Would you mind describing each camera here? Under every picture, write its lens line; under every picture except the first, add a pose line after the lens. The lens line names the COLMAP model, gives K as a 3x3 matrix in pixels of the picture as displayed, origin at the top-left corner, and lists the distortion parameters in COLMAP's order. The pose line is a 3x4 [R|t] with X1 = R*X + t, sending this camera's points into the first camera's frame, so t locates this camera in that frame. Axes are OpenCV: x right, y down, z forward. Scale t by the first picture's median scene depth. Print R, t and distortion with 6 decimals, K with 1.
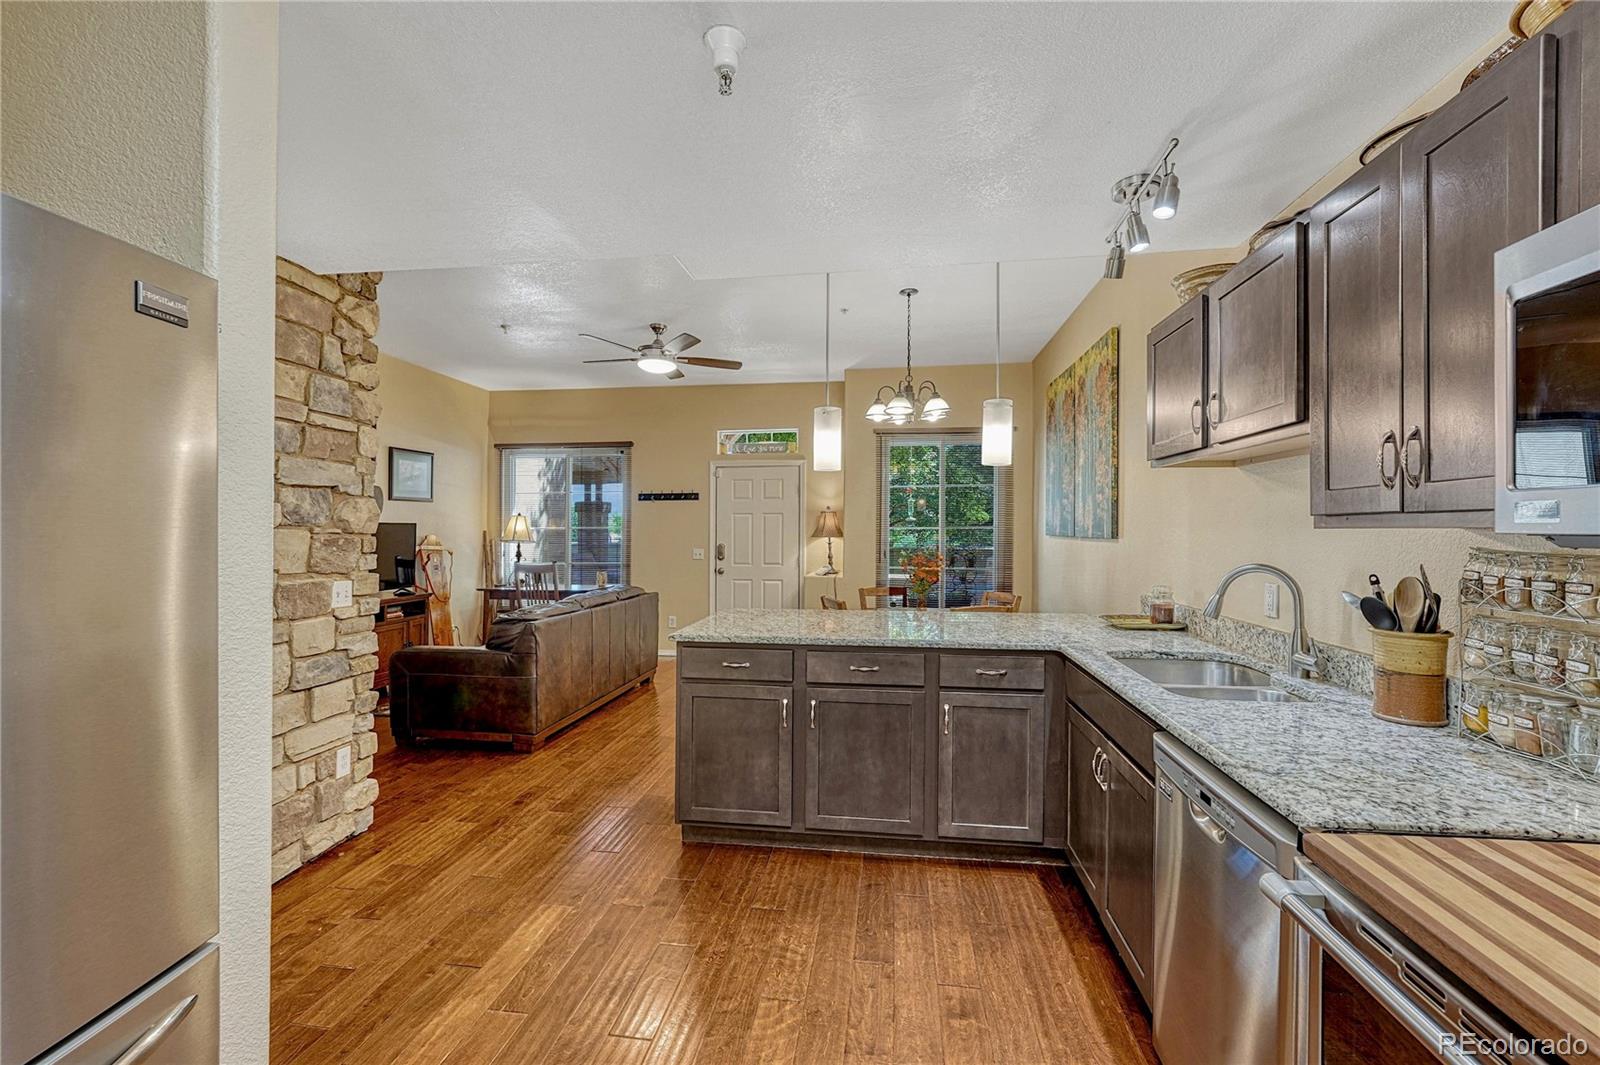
lens RADIAL K [[666.1, 0, 796.6], [0, 666.1, 533.0], [0, 0, 1]] dist [-0.008969, -0.000095]
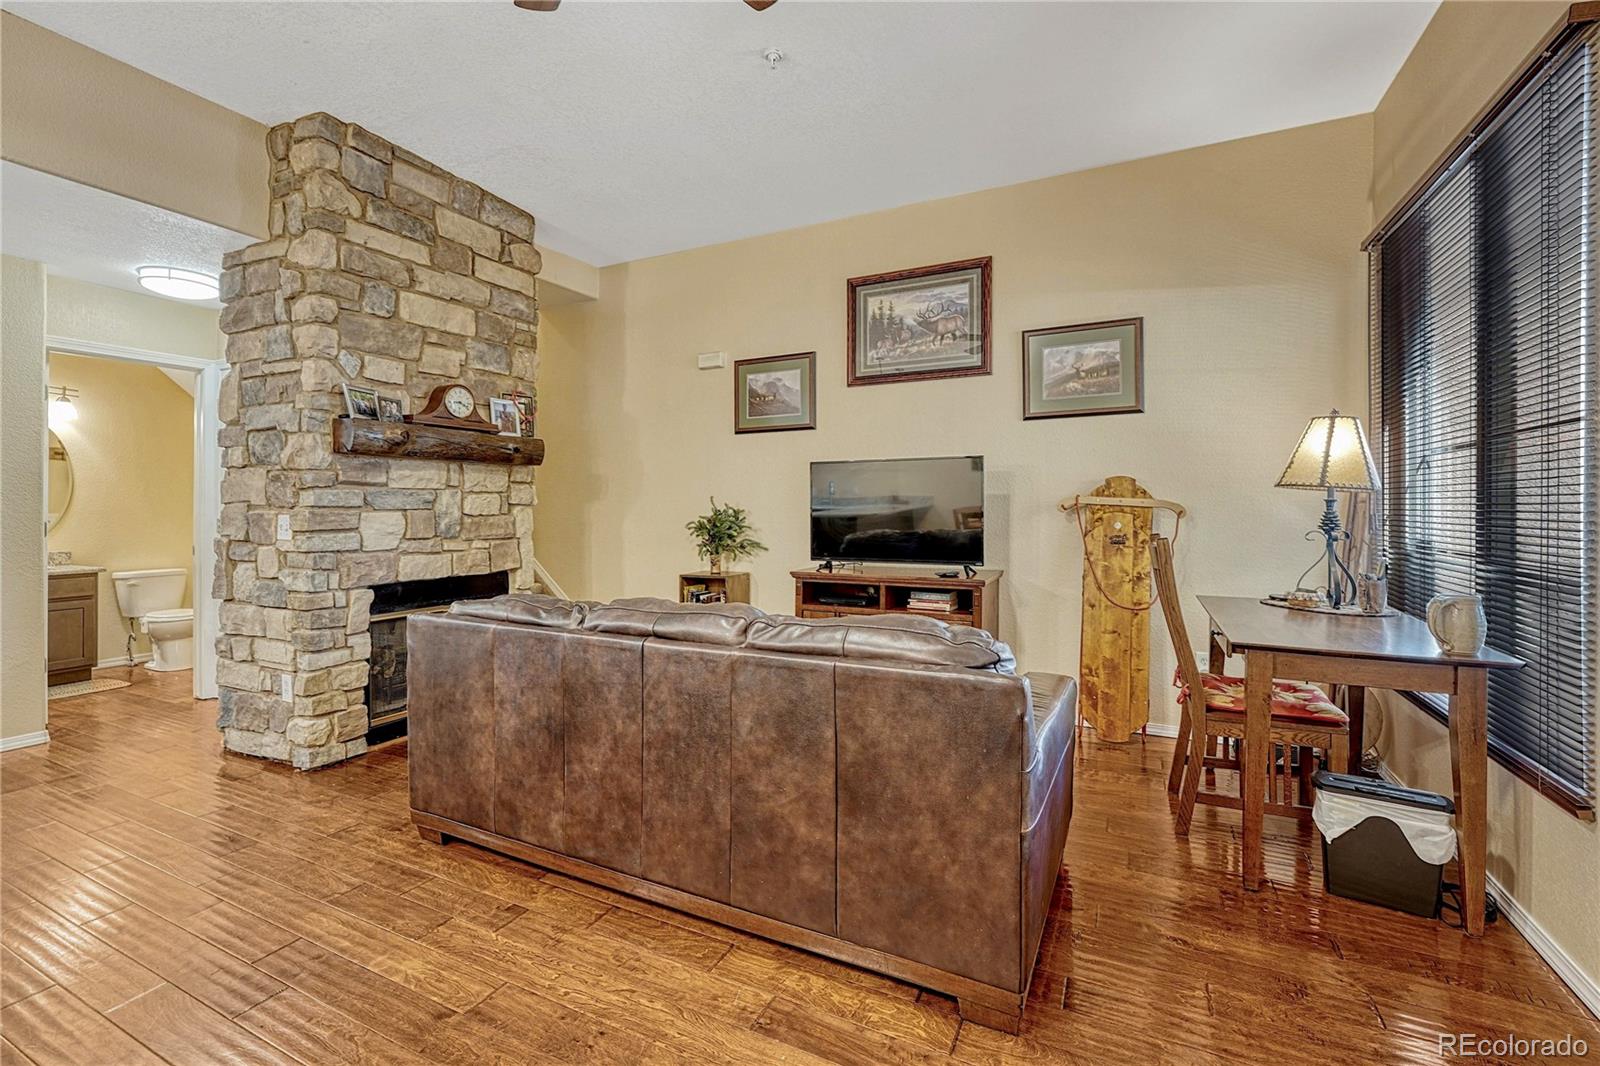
lens RADIAL K [[698.3, 0, 776.6], [0, 698.3, 505.3], [0, 0, 1]] dist [-0.005666, -0.000667]
pose [[-0.318250, 0.001410, -0.948006, 0.120709], [0.001401, 0.999999, 0.001017, 0.059724], [0.948006, -0.001005, -0.318252, 2.231265]]
